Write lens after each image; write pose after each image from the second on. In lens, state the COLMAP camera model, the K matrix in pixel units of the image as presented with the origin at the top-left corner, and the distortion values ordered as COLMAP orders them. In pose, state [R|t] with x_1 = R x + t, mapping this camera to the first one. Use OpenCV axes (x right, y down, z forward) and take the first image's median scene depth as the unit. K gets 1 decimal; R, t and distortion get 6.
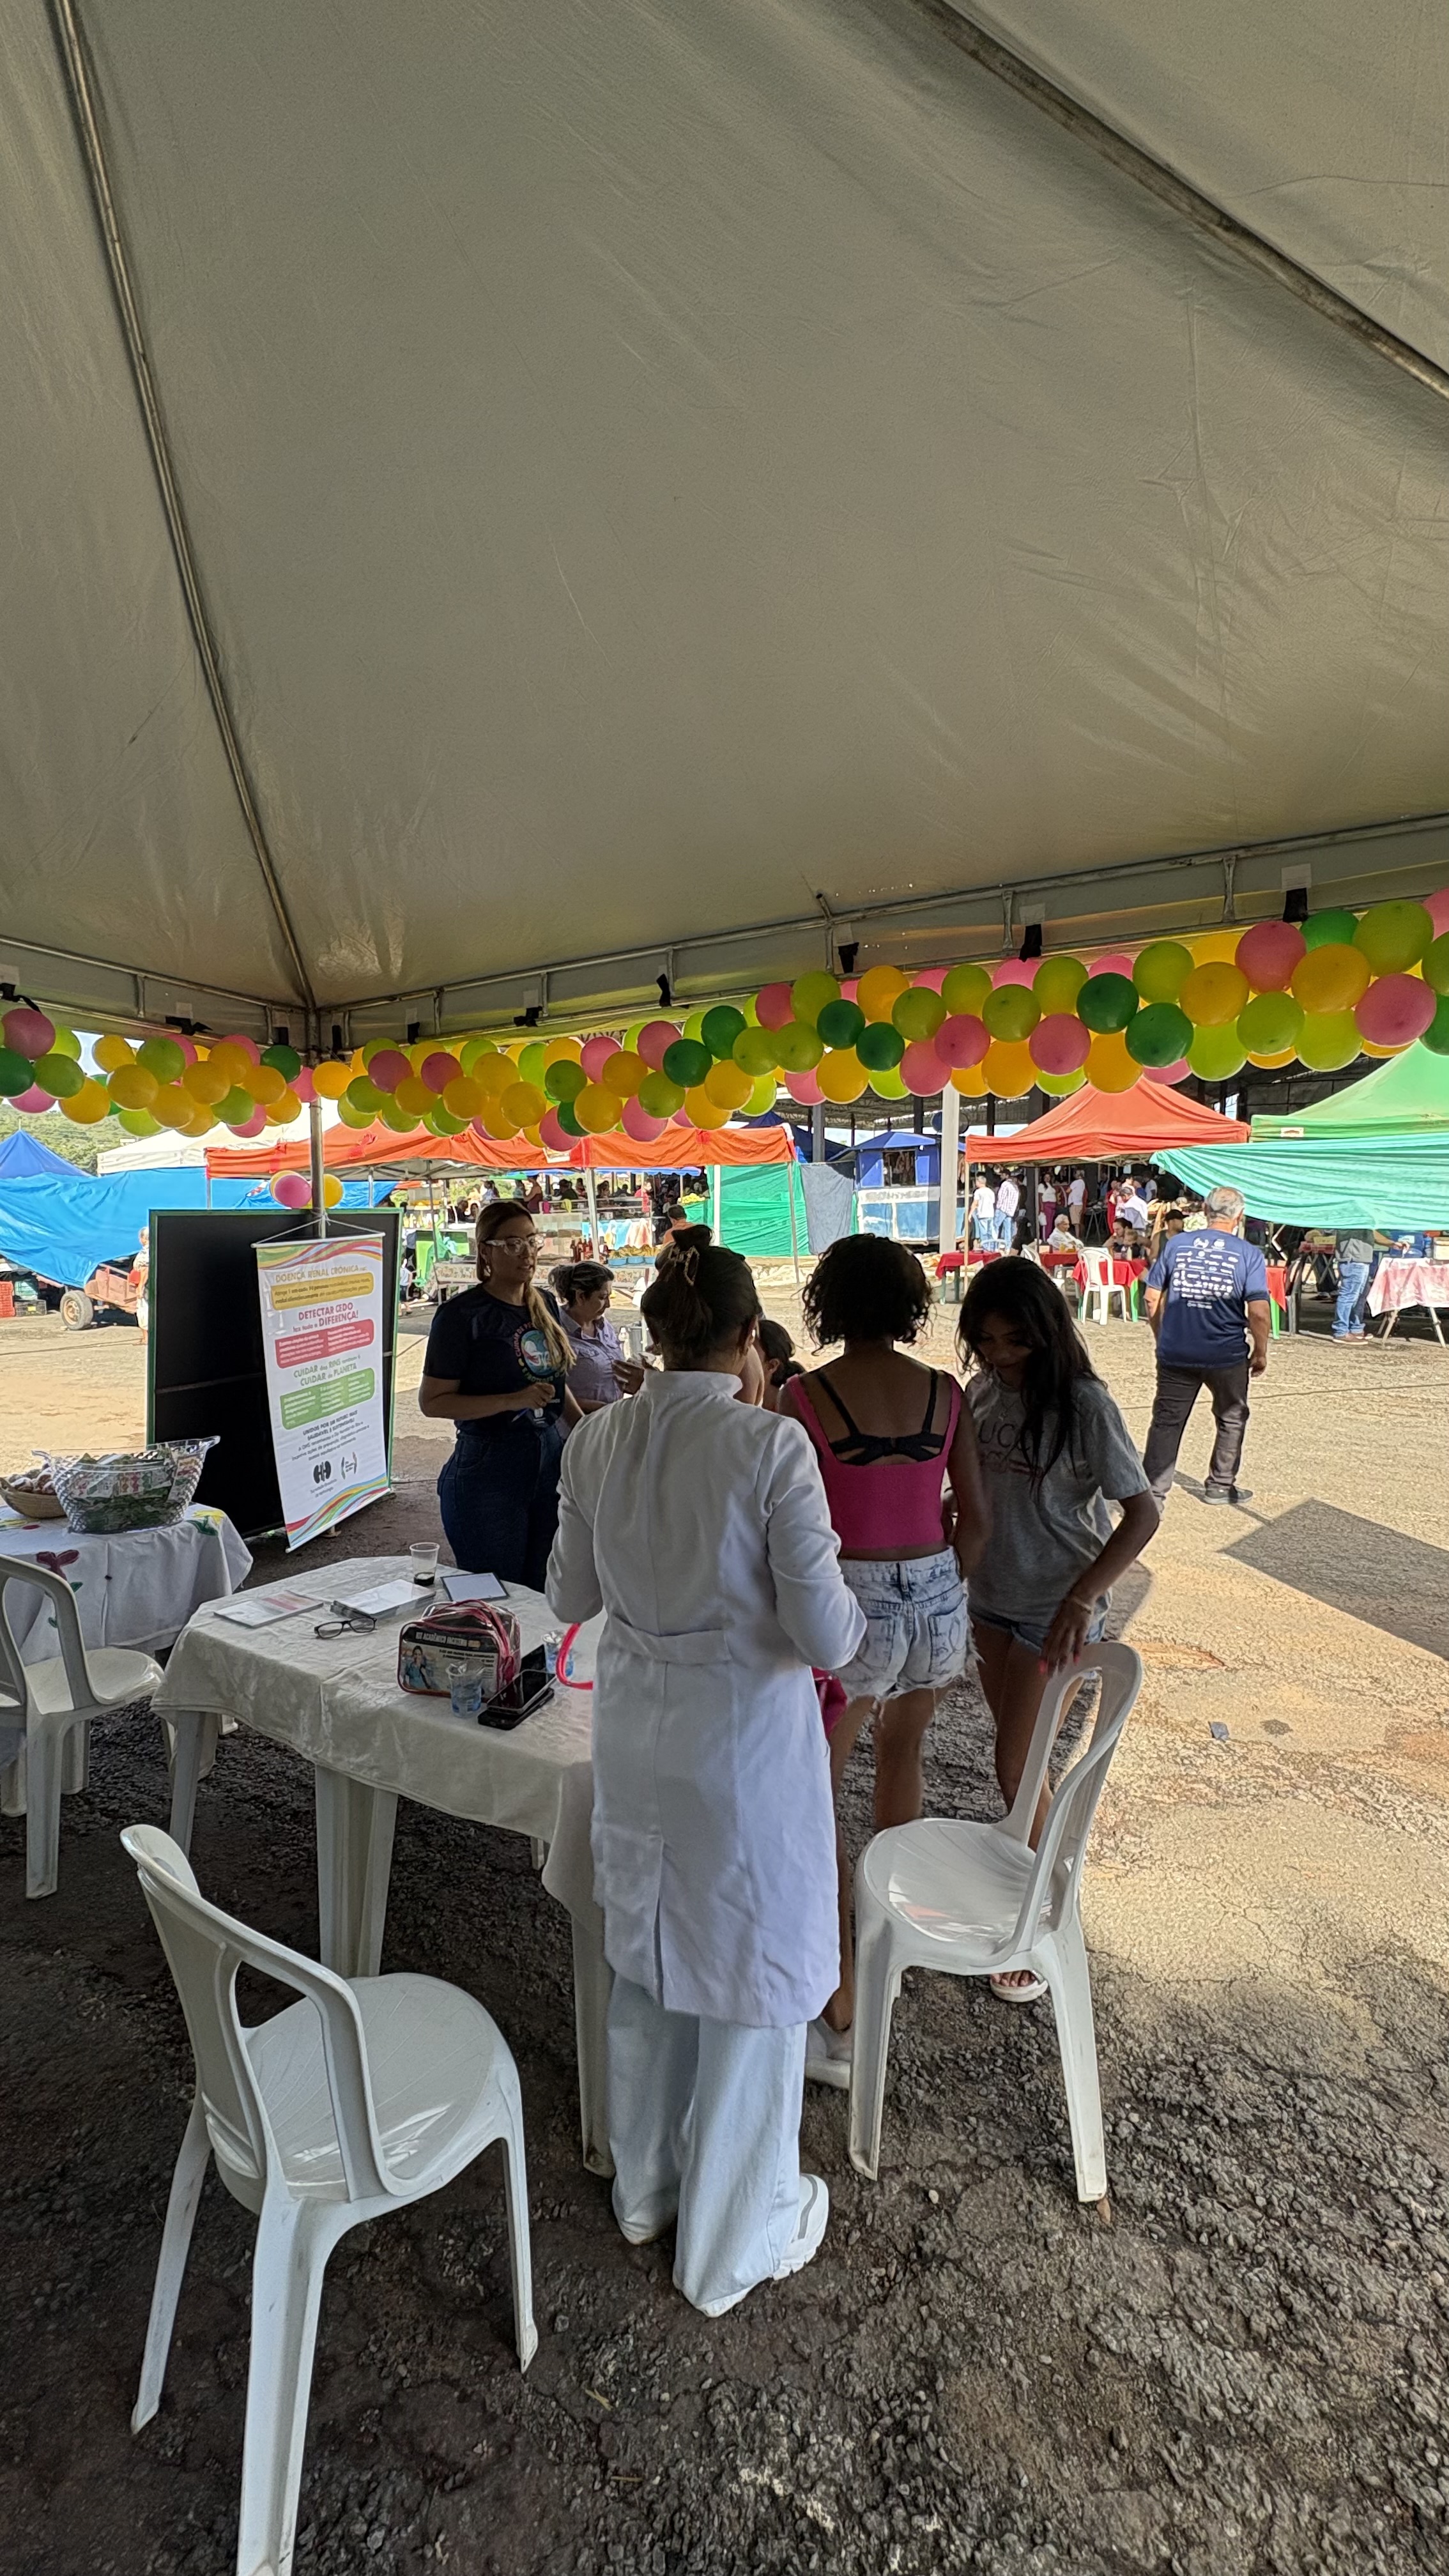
lens RADIAL K [[1024.6, 0, 722.3], [0, 1024.6, 1285.0], [0, 0, 1]] dist [0.000967, -0.000133]
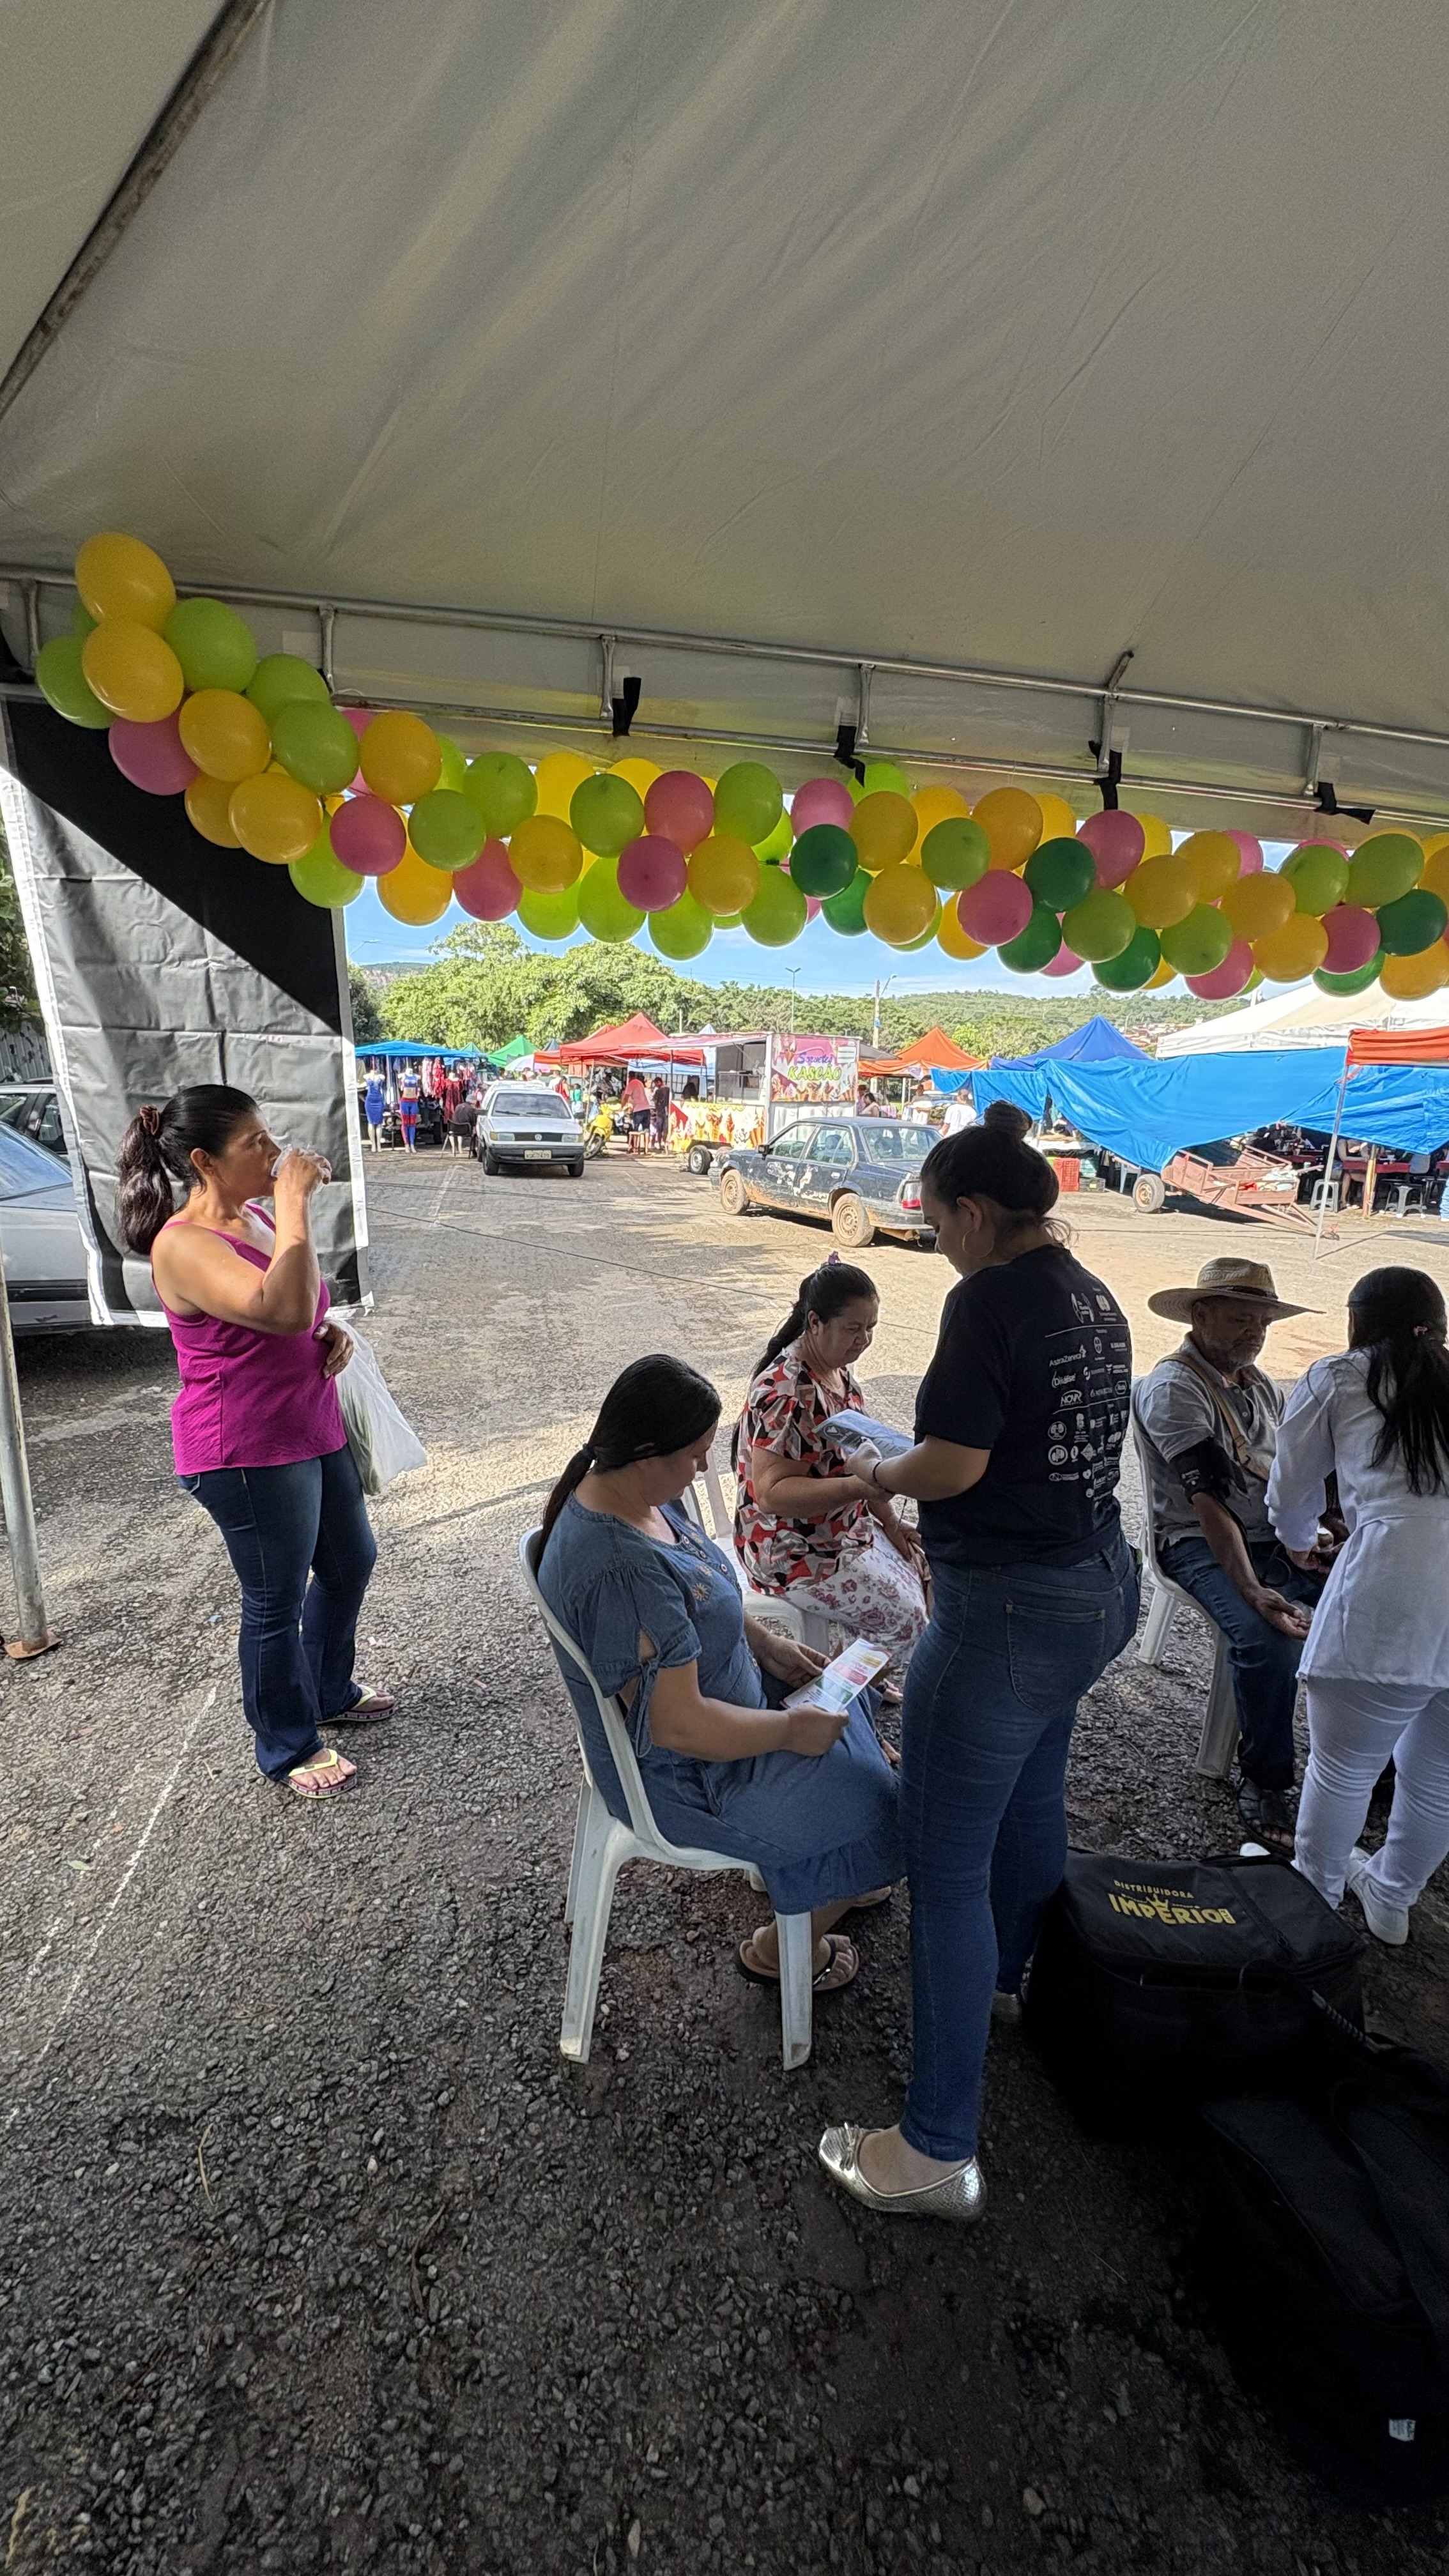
lens RADIAL K [[1024.6, 0, 722.3], [0, 1024.6, 1285.0], [0, 0, 1]] dist [0.000967, -0.000133]
pose [[0.650197, 0.170987, -0.740275, -0.345963], [-0.087963, 0.984736, 0.150192, -0.004675], [0.754657, -0.032537, 0.655313, 0.012337]]
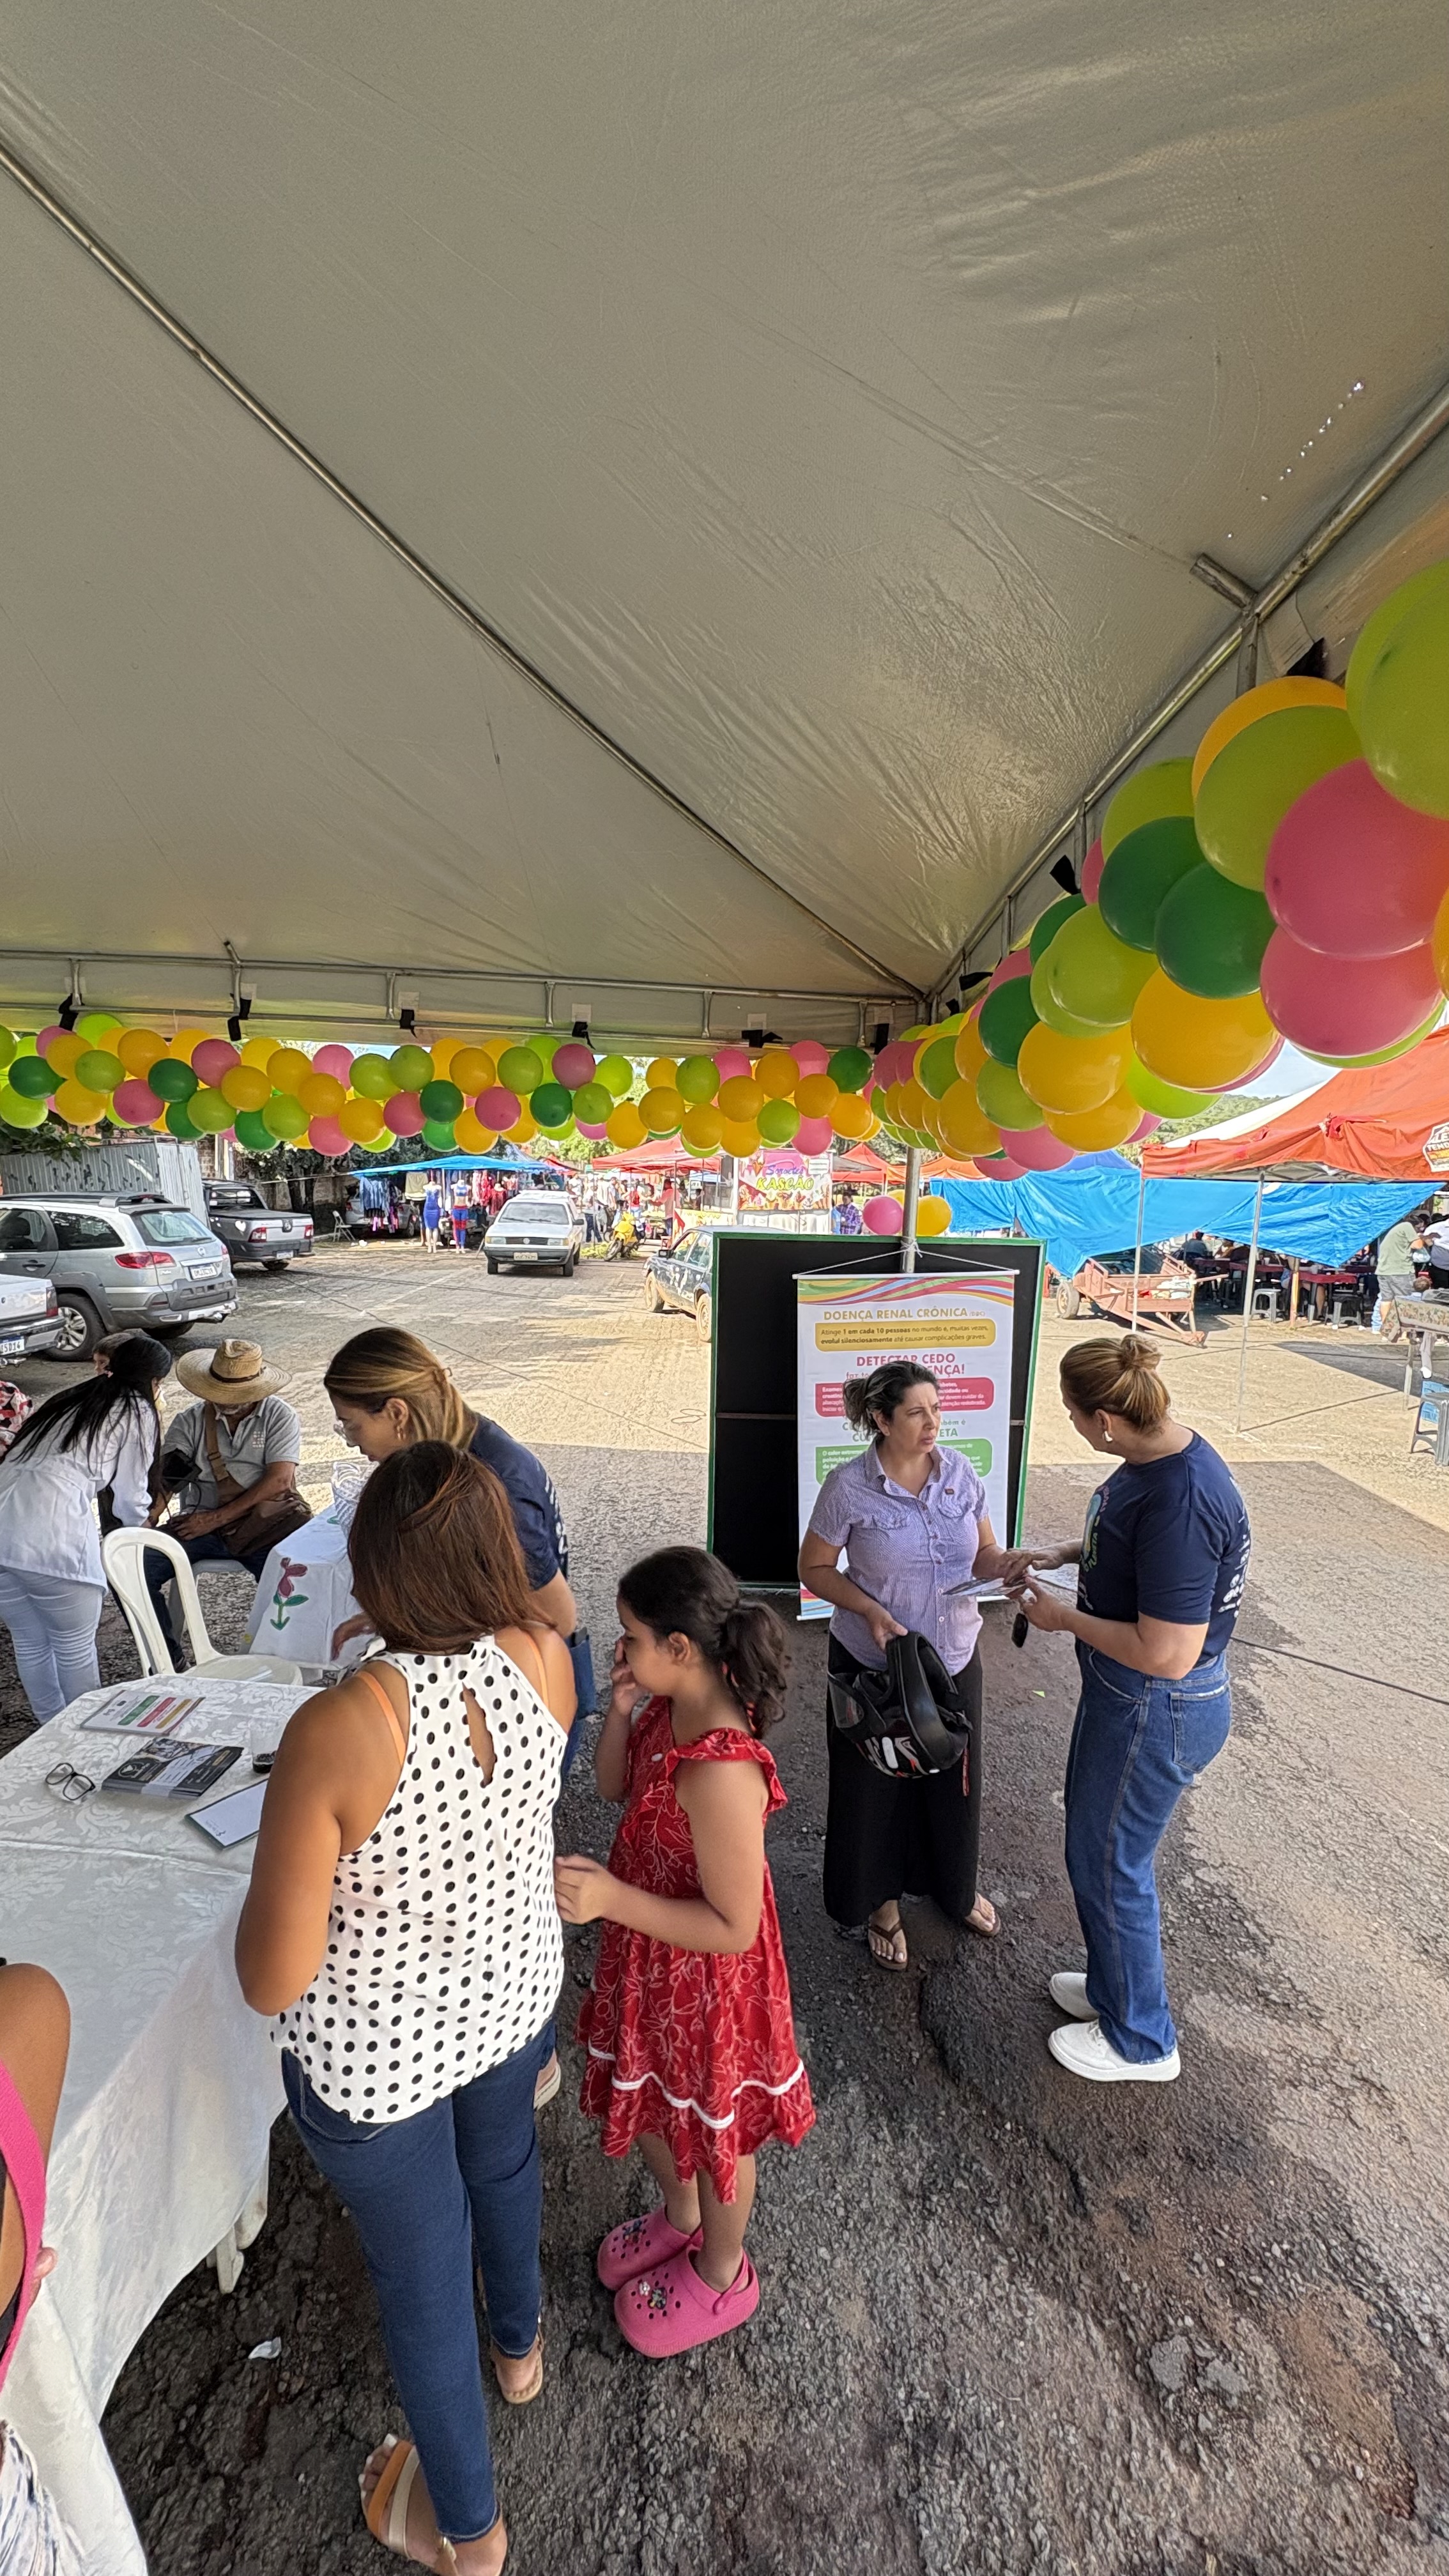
lens RADIAL K [[1024.6, 0, 722.3], [0, 1024.6, 1285.0], [0, 0, 1]] dist [0.000967, -0.000133]
pose [[0.488604, 0.105397, -0.866116, 0.260501], [-0.091376, 0.993400, 0.069338, -0.079884], [0.867708, 0.045263, 0.495010, 0.458135]]
